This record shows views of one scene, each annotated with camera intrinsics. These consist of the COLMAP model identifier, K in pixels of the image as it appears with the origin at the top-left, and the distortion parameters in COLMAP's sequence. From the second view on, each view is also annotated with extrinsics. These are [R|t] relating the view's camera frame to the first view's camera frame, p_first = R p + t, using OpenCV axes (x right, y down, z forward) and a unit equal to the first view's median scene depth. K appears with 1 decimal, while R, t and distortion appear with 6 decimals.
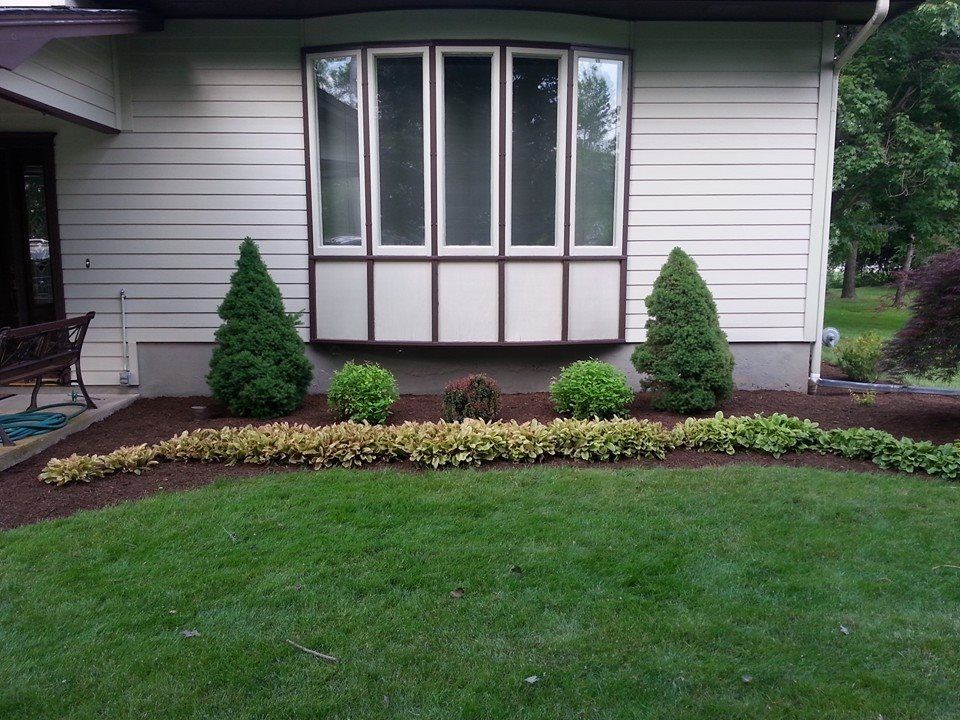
lens RADIAL K [[775.5, 0, 480.0], [0, 775.5, 360.0], [0, 0, 1]] dist [0.076373, -0.003600]
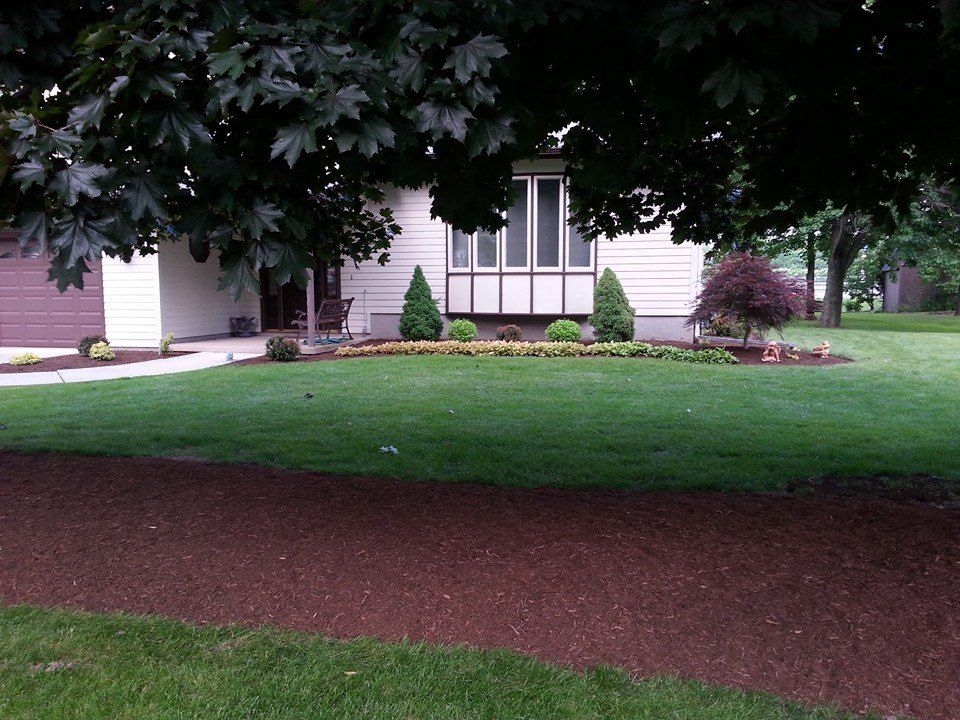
lens RADIAL K [[775.5, 0, 480.0], [0, 775.5, 360.0], [0, 0, 1]] dist [0.076373, -0.003600]
pose [[0.964003, 0.024414, -0.264770, 0.450305], [-0.034329, 0.998869, -0.032885, 0.175437], [0.263667, 0.040790, 0.963751, -1.036199]]
